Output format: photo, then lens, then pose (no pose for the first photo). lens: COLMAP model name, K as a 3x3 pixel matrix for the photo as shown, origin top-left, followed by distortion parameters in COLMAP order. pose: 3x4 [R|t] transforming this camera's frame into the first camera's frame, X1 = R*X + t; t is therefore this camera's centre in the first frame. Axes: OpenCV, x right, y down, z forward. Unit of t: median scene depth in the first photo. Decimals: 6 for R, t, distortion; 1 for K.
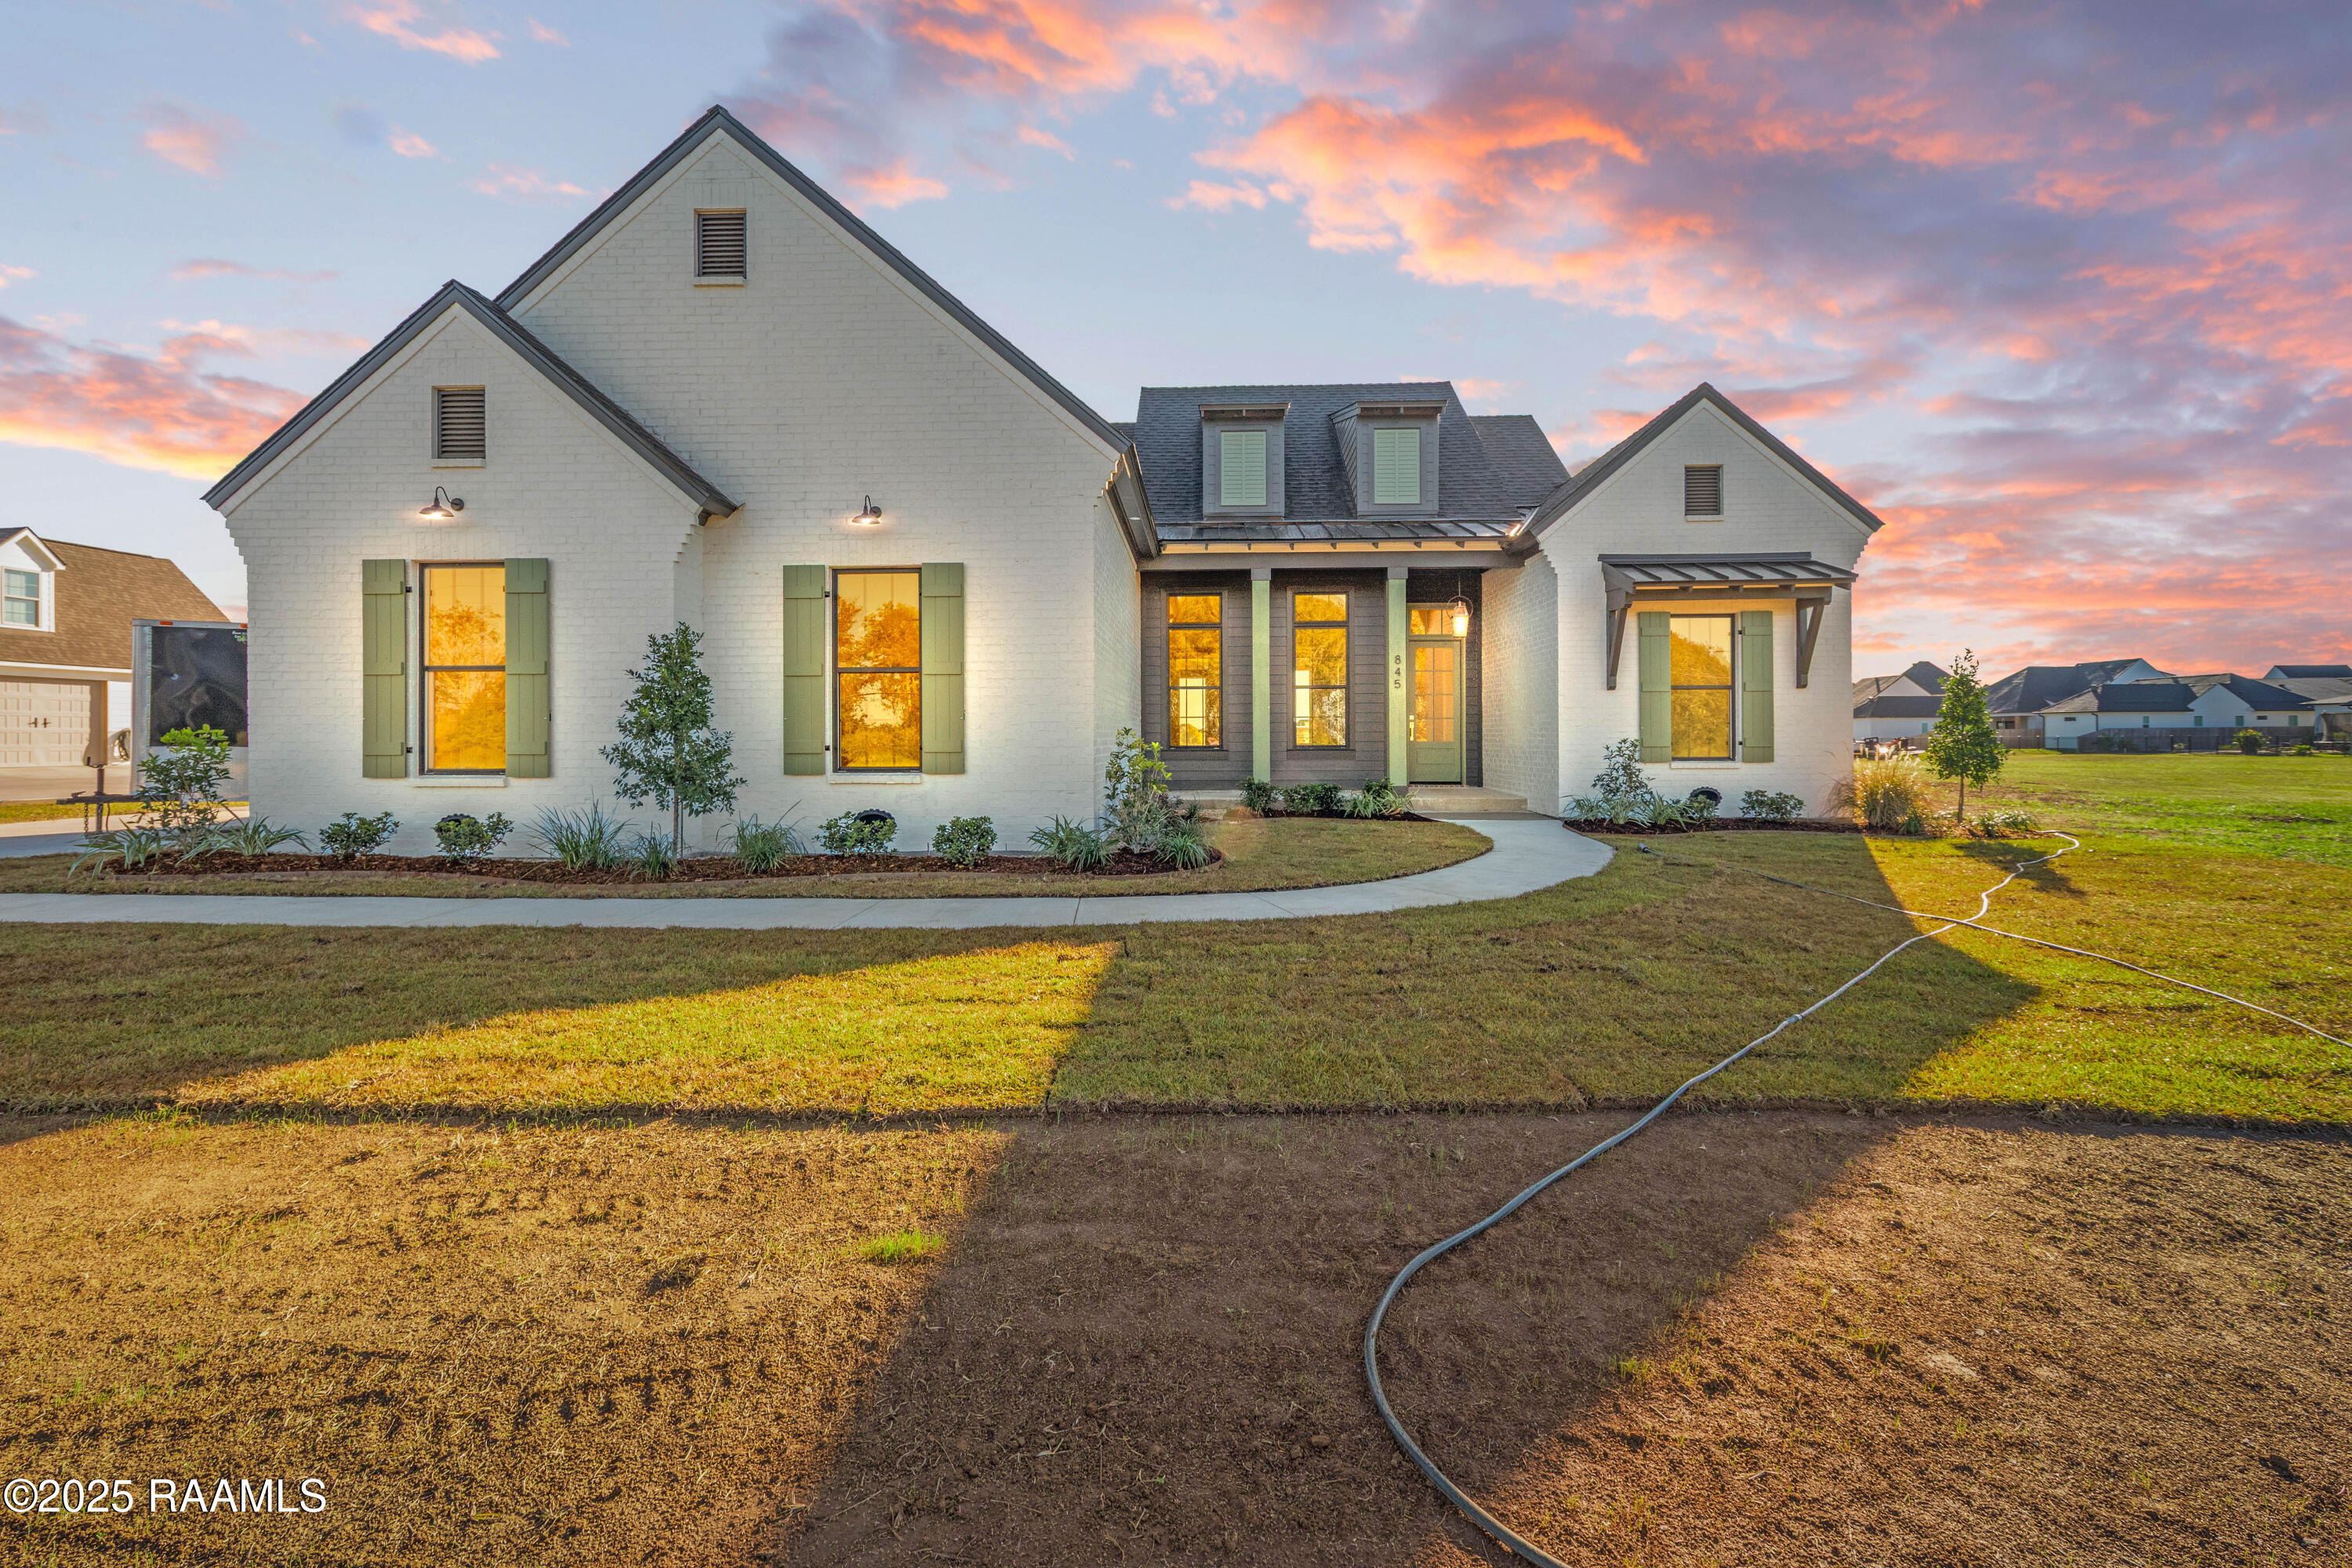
lens RADIAL K [[987.5, 0, 1174.7], [0, 987.5, 736.9], [0, 0, 1]] dist [0.001787, -0.000233]
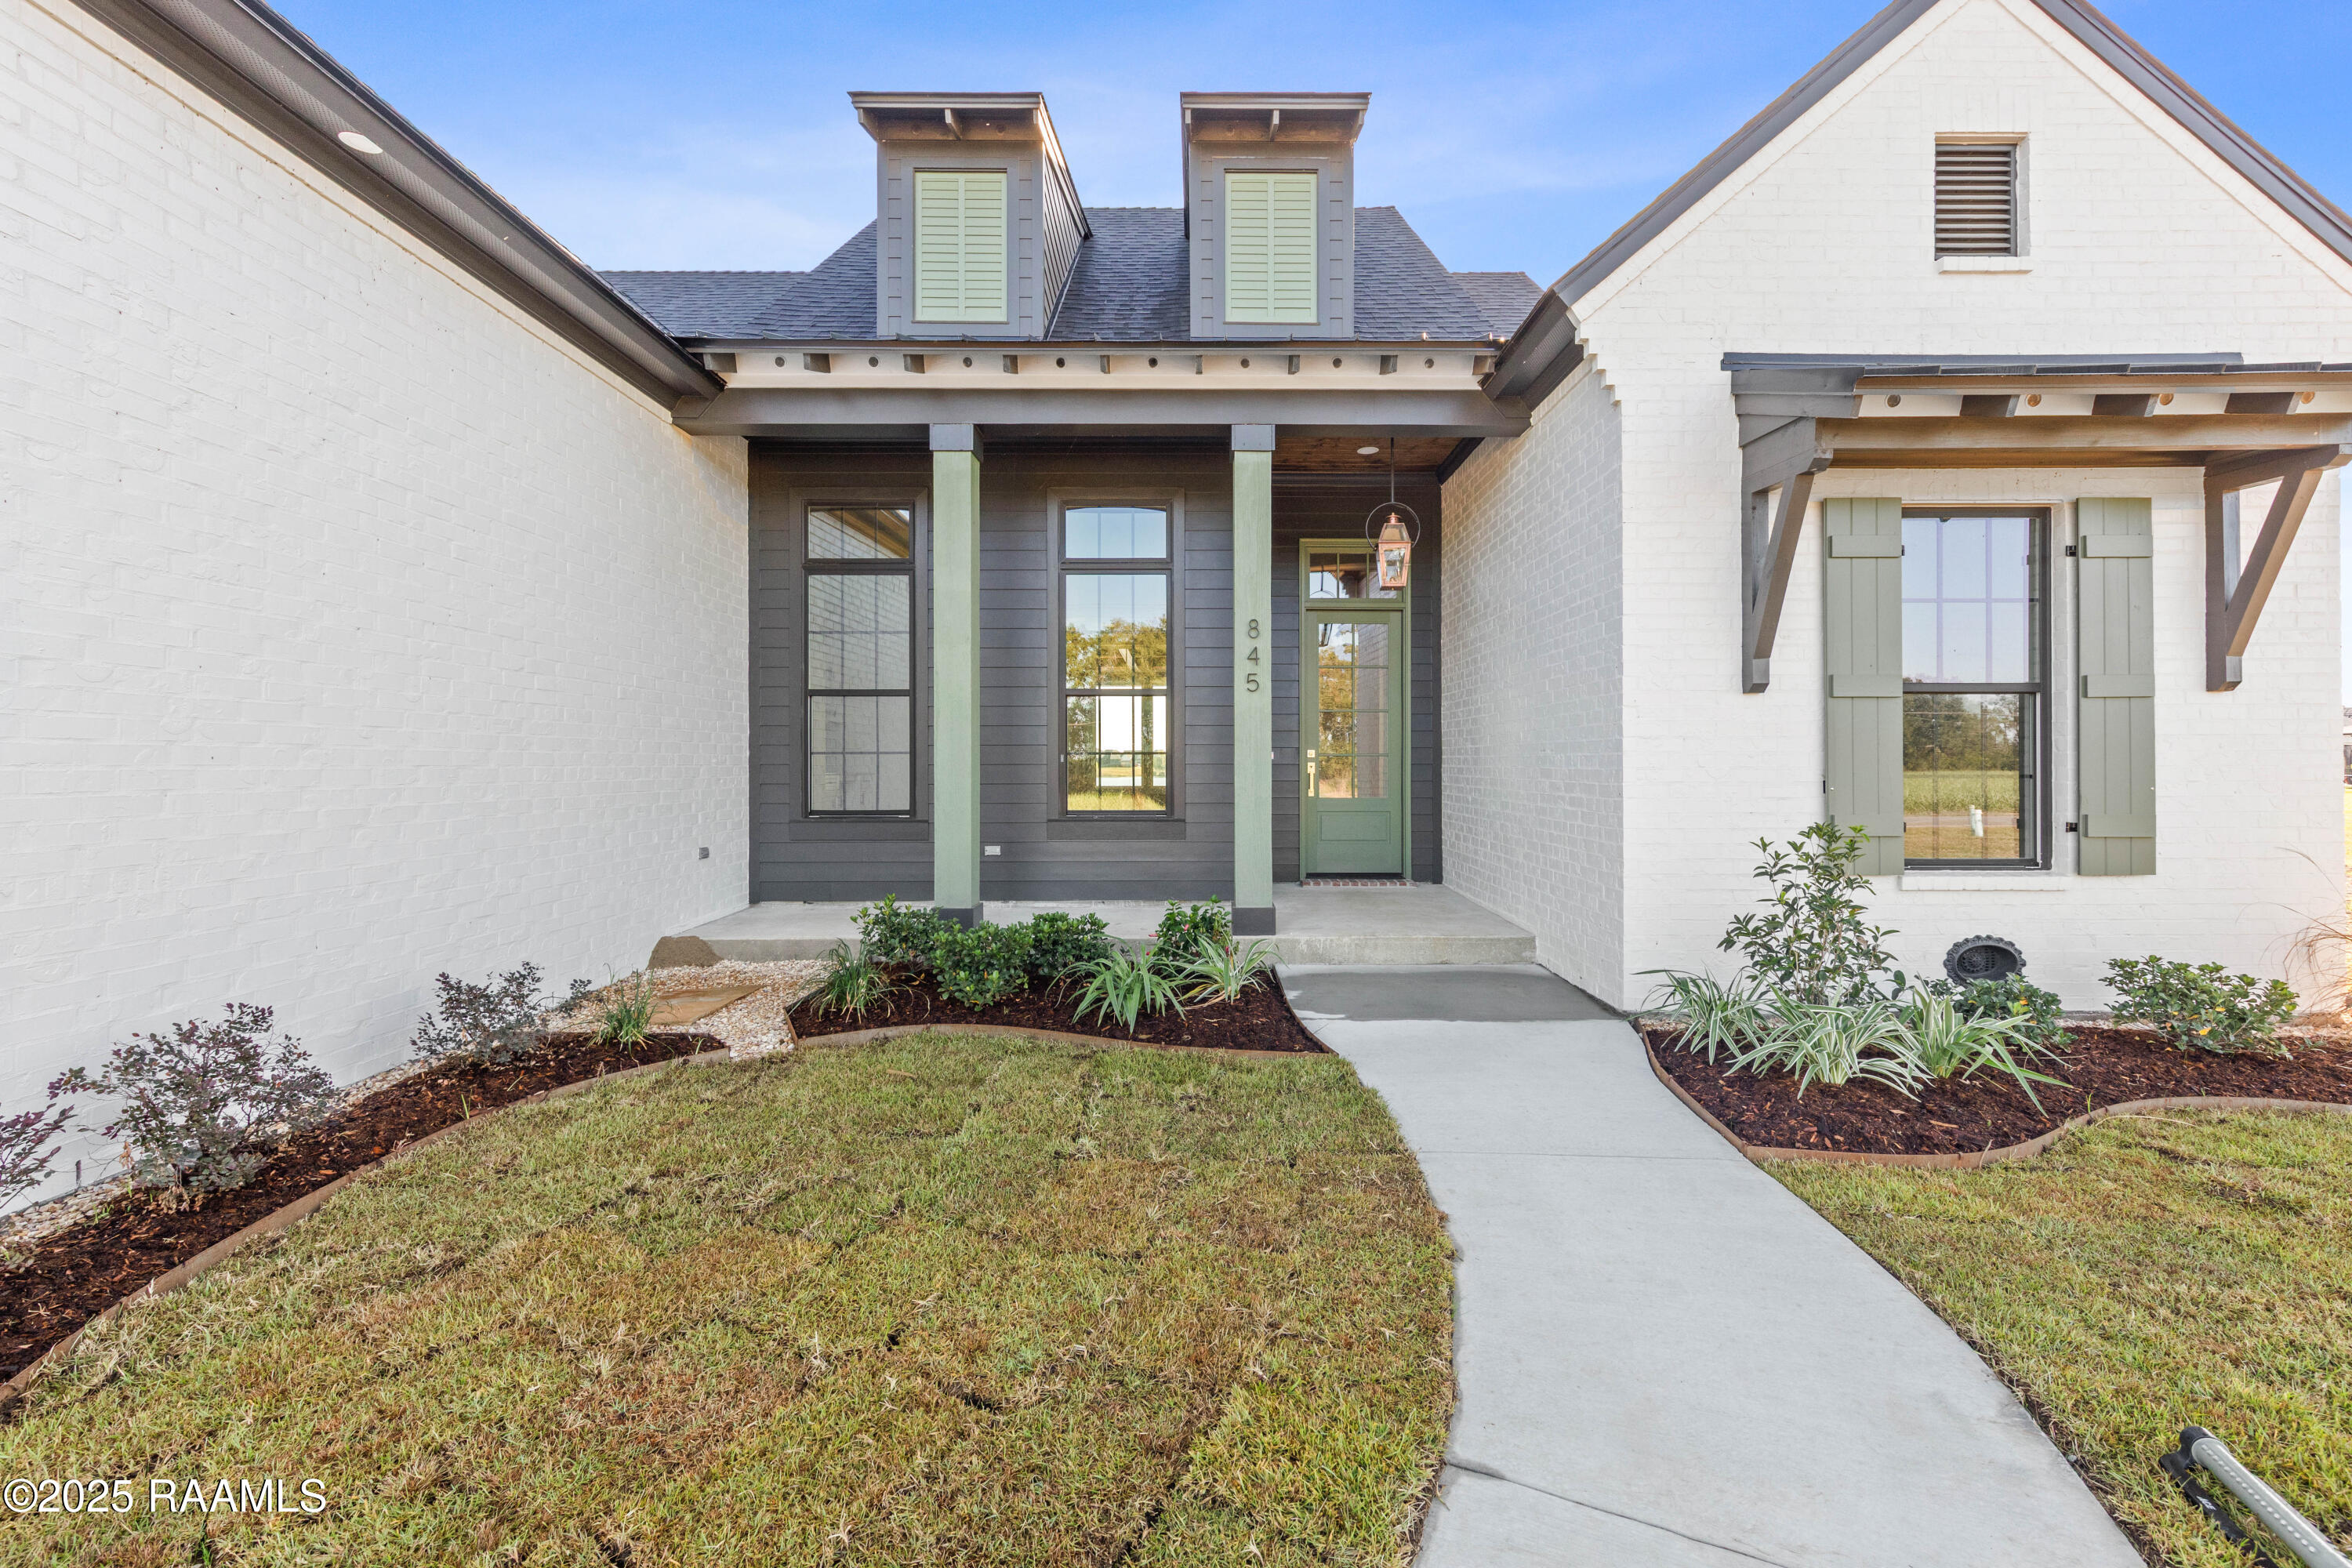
lens RADIAL K [[958.3, 0, 1201.0], [0, 958.3, 768.9], [0, 0, 1]] dist [0.000771, 0.000014]
pose [[0.998939, 0.002295, 0.046003, 0.279675], [-0.002532, 0.999984, 0.005093, -0.025351], [-0.045991, -0.005204, 0.998928, 0.865195]]
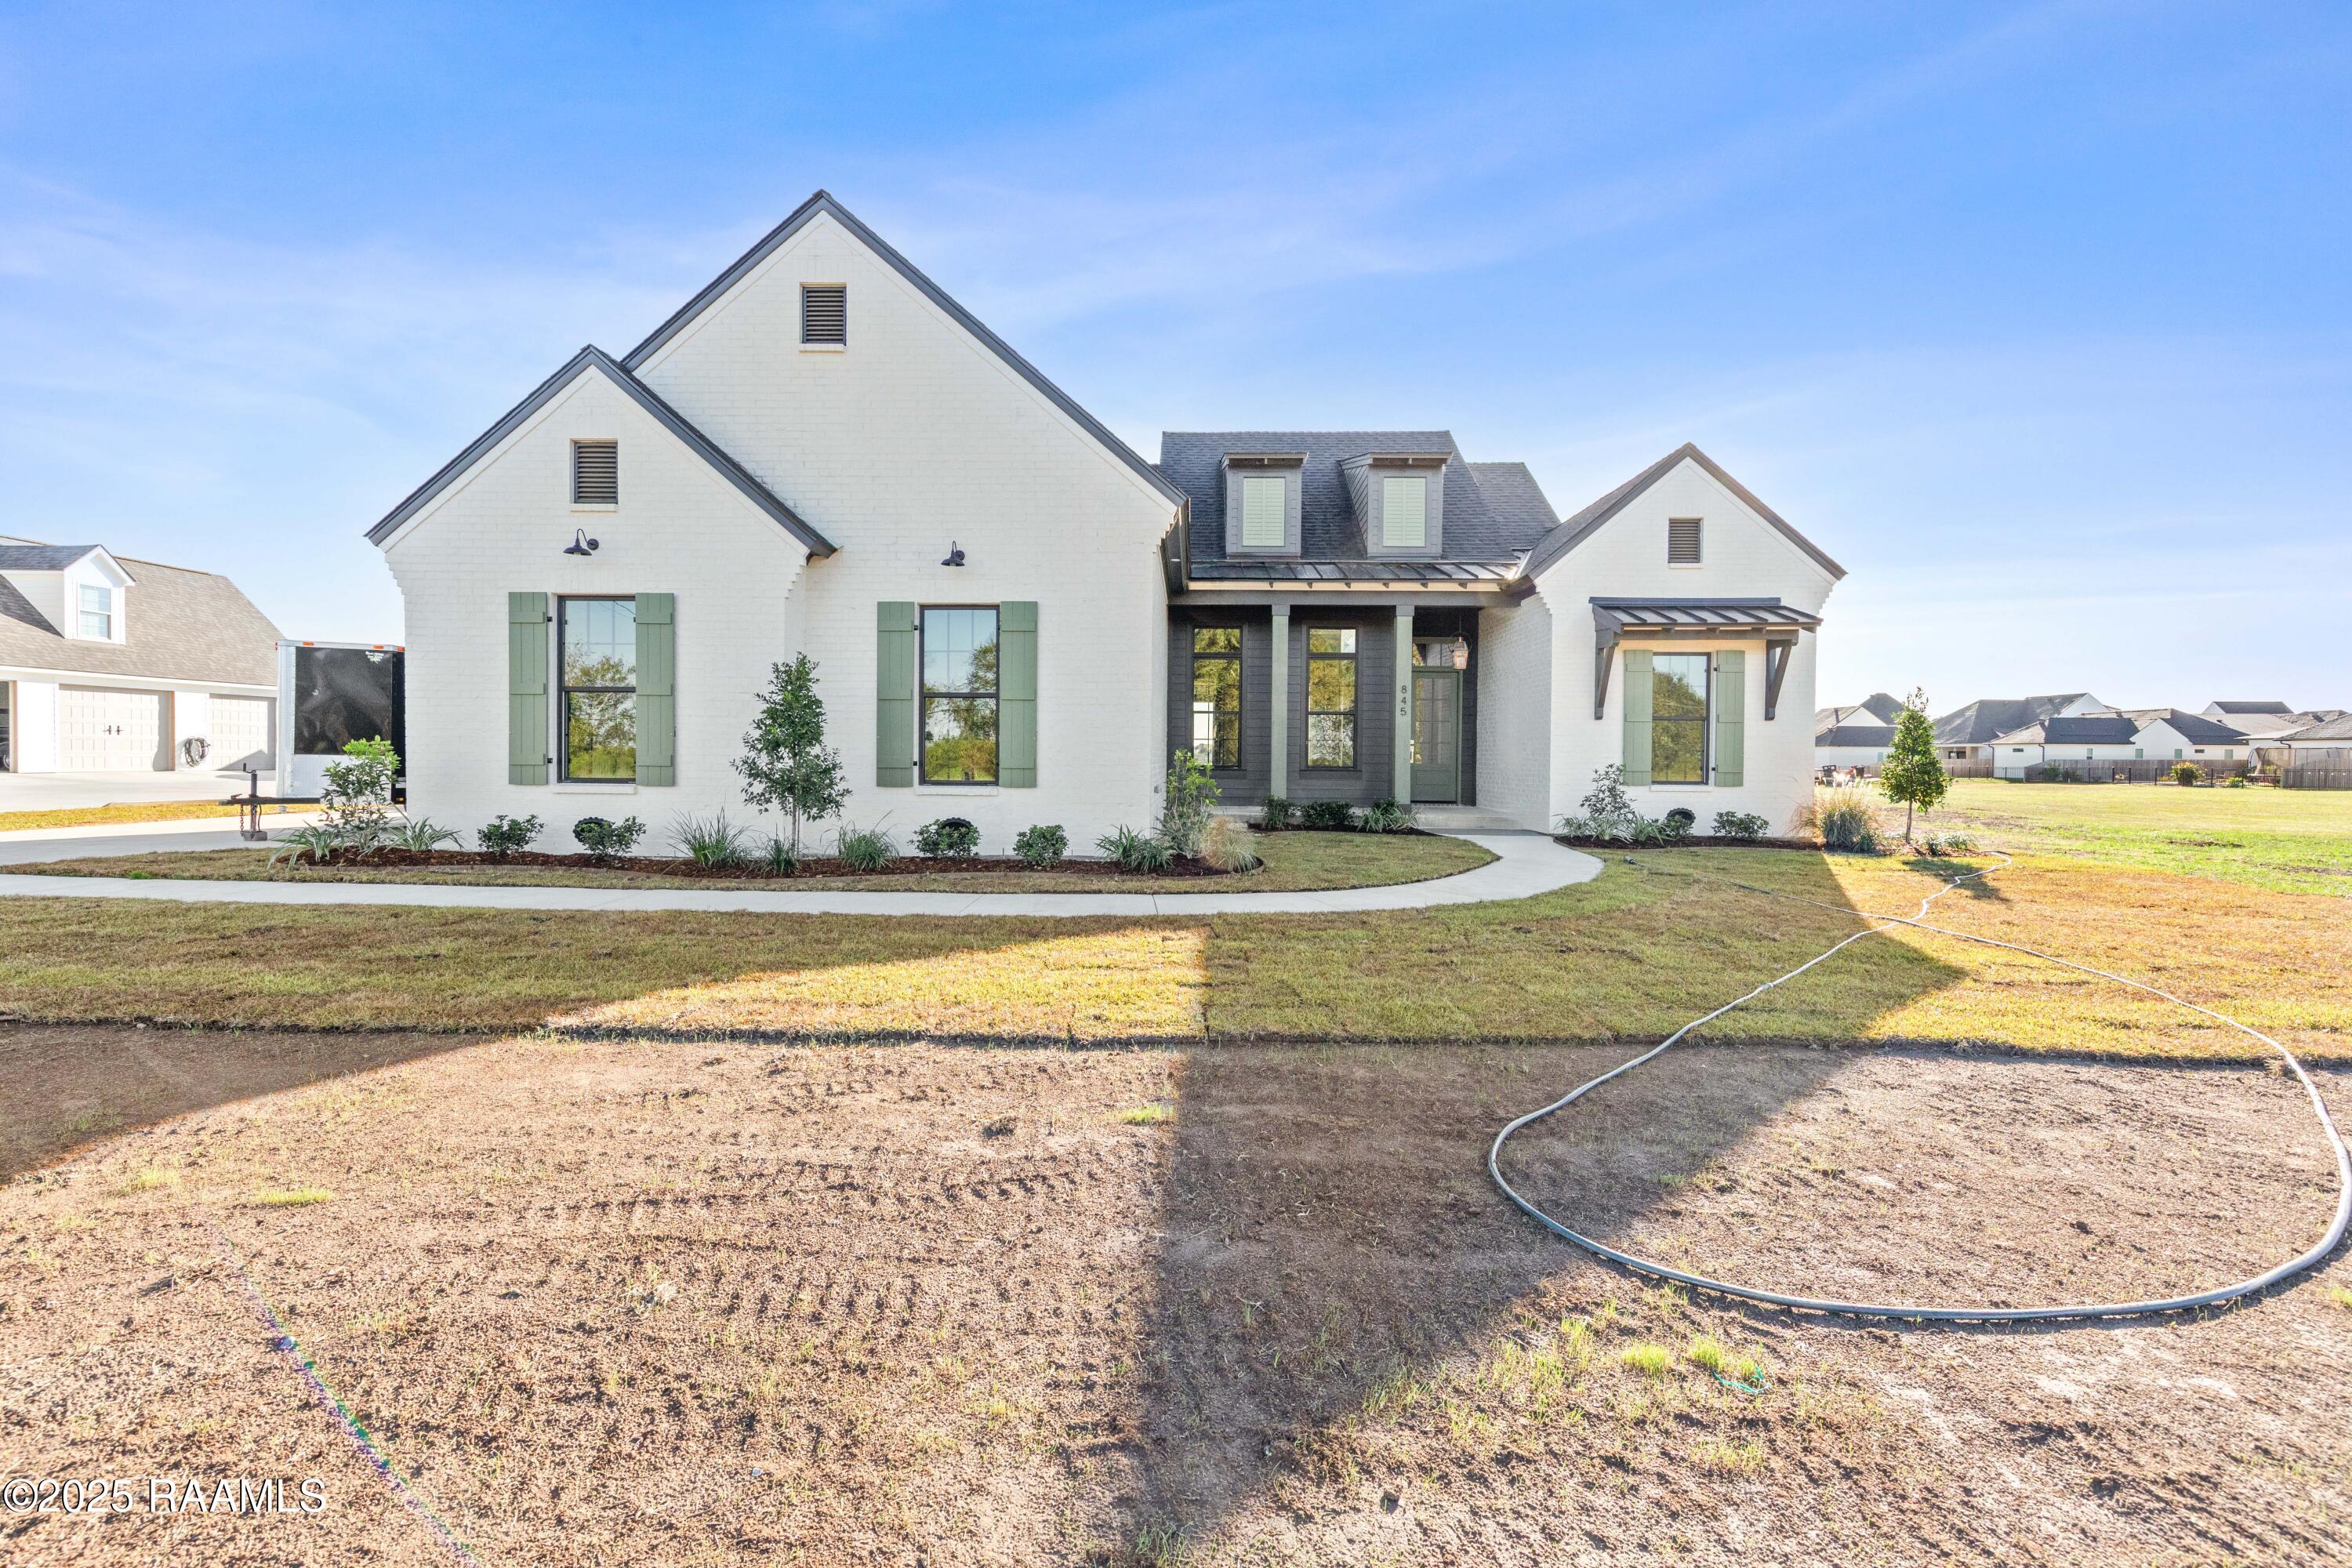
lens RADIAL K [[952.1, 0, 1165.1], [0, 952.1, 772.9], [0, 0, 1]] dist [0.002785, -0.000396]
pose [[0.999909, 0.012254, 0.005617, -0.069905], [-0.012348, 0.999778, 0.017055, -0.000104], [-0.005406, -0.017123, 0.999839, -0.095939]]
